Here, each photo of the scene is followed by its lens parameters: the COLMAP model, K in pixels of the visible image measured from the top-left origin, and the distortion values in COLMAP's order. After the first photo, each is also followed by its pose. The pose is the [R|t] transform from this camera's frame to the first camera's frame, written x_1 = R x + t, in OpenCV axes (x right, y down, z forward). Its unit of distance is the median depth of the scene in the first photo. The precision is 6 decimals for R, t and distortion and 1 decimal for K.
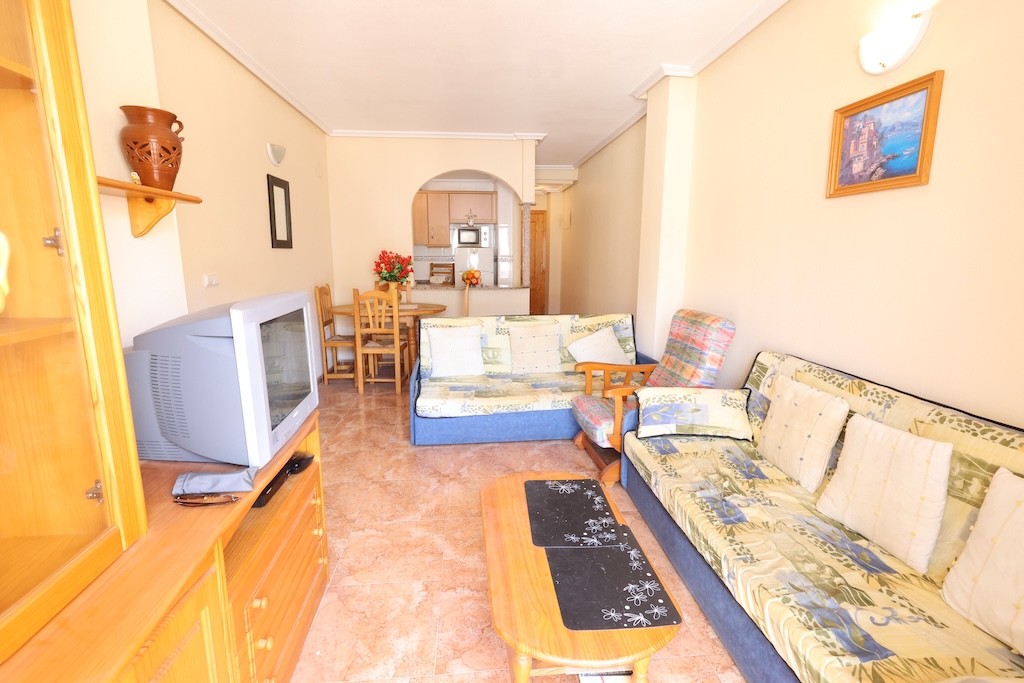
lens RADIAL K [[474.8, 0, 510.3], [0, 474.8, 342.0], [0, 0, 1]] dist [0.001013, 0.000211]
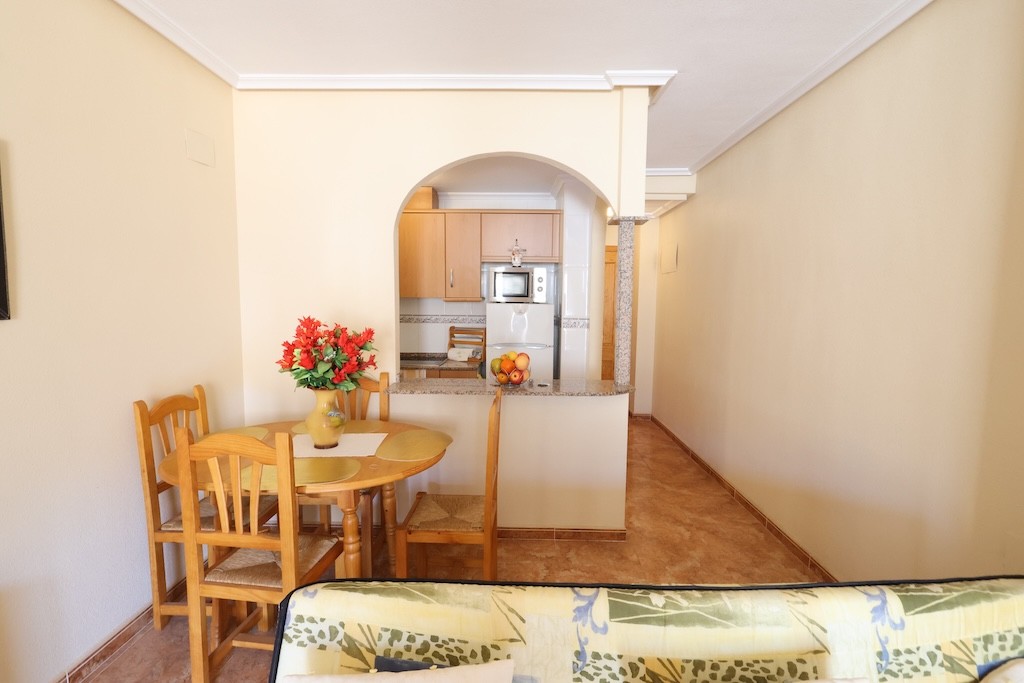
lens RADIAL K [[474.8, 0, 510.3], [0, 474.8, 342.0], [0, 0, 1]] dist [0.001013, 0.000211]
pose [[0.993273, 0.017344, -0.114491, -0.022072], [-0.027928, 0.995413, -0.091500, -0.100358], [0.112379, 0.094082, 0.989201, 0.437464]]
